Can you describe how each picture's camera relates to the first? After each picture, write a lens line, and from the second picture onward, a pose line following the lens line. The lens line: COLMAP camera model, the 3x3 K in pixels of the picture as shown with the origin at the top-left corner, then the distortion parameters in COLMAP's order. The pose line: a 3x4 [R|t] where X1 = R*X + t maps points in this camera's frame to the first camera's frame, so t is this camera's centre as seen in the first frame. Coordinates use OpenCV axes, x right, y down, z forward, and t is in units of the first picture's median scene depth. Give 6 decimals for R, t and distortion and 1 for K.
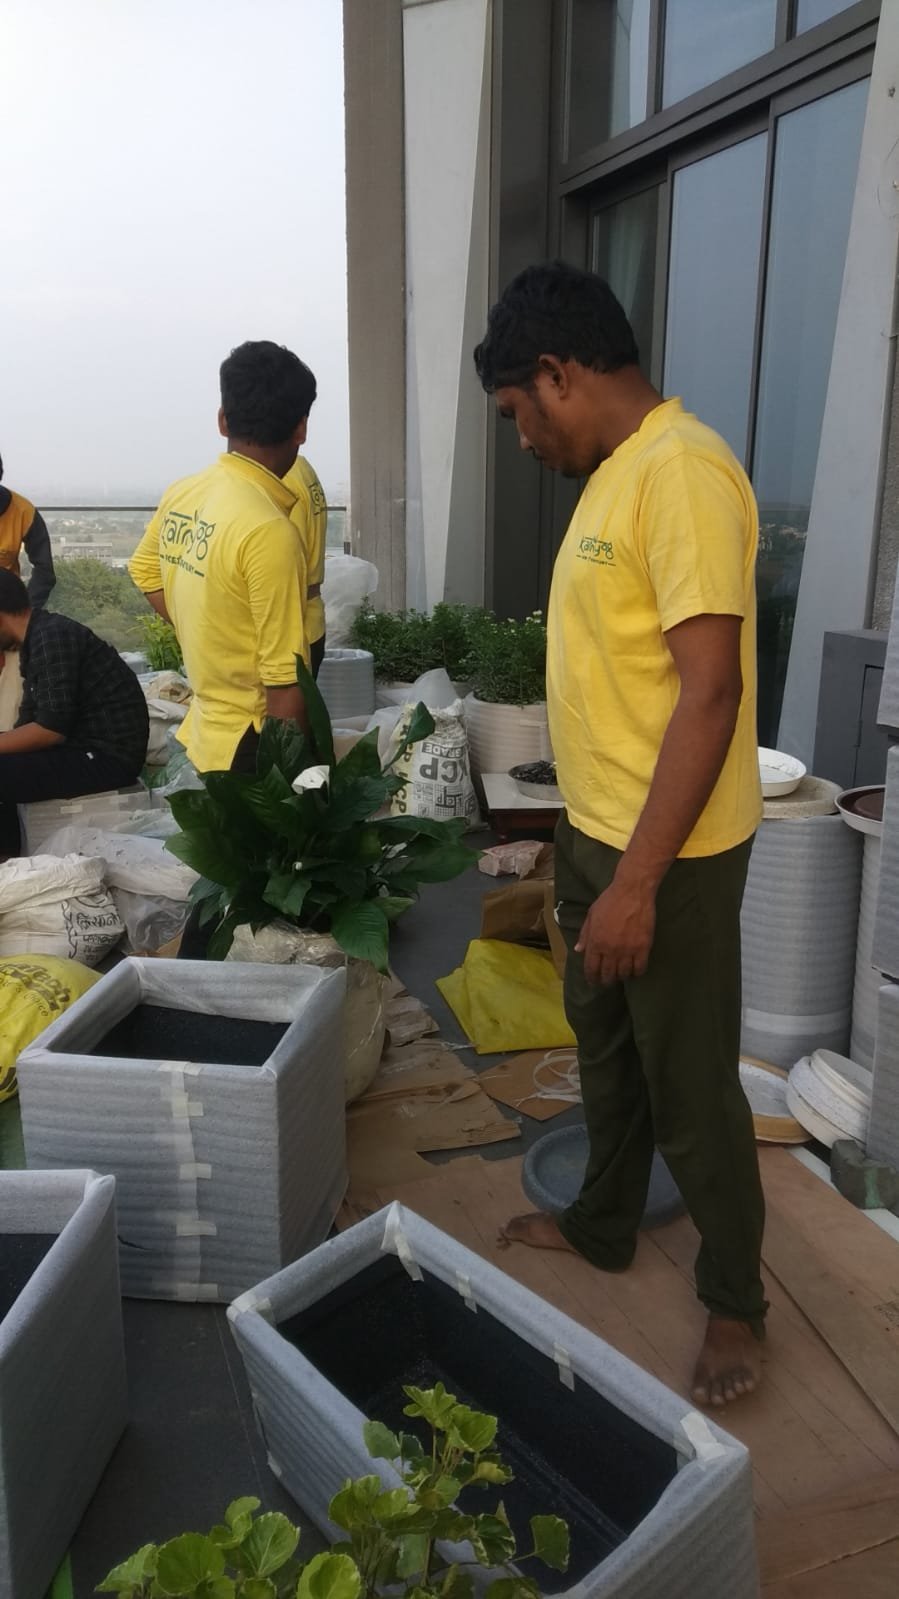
lens RADIAL K [[1215.9, 0, 449.5], [0, 1215.9, 799.5], [0, 0, 1]] dist [0.092125, -0.119226]
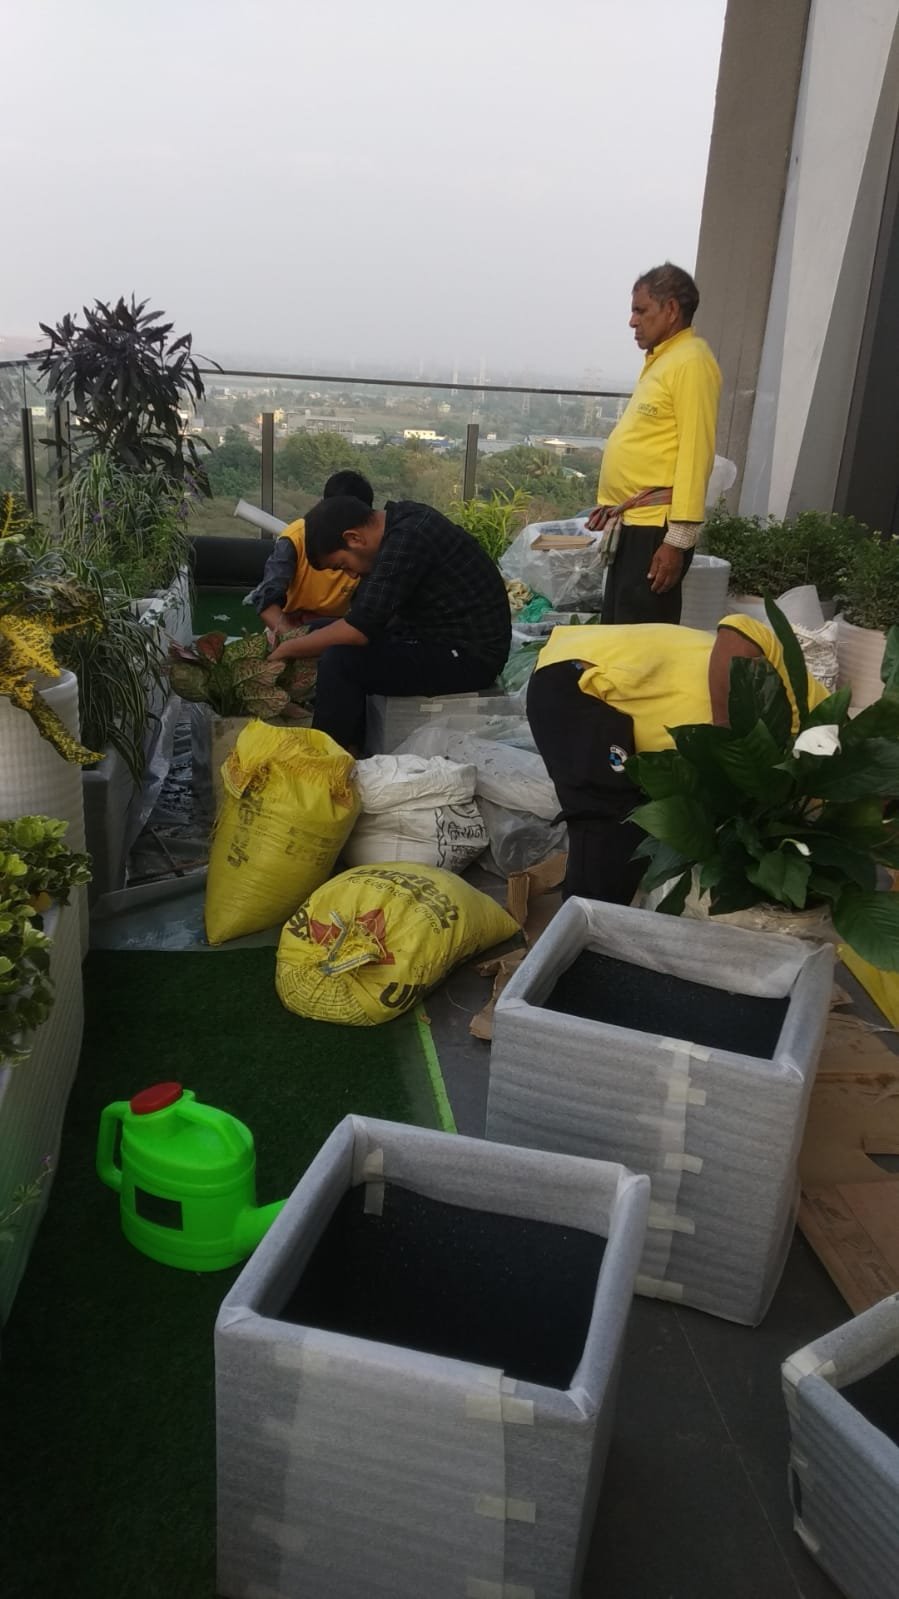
lens RADIAL K [[1215.9, 0, 449.5], [0, 1215.9, 799.5], [0, 0, 1]] dist [0.092125, -0.119226]
pose [[0.979349, 0.113014, -0.167643, -0.172137], [-0.098628, 0.990880, 0.091816, -0.013249], [0.176490, -0.073385, 0.981563, 0.086684]]
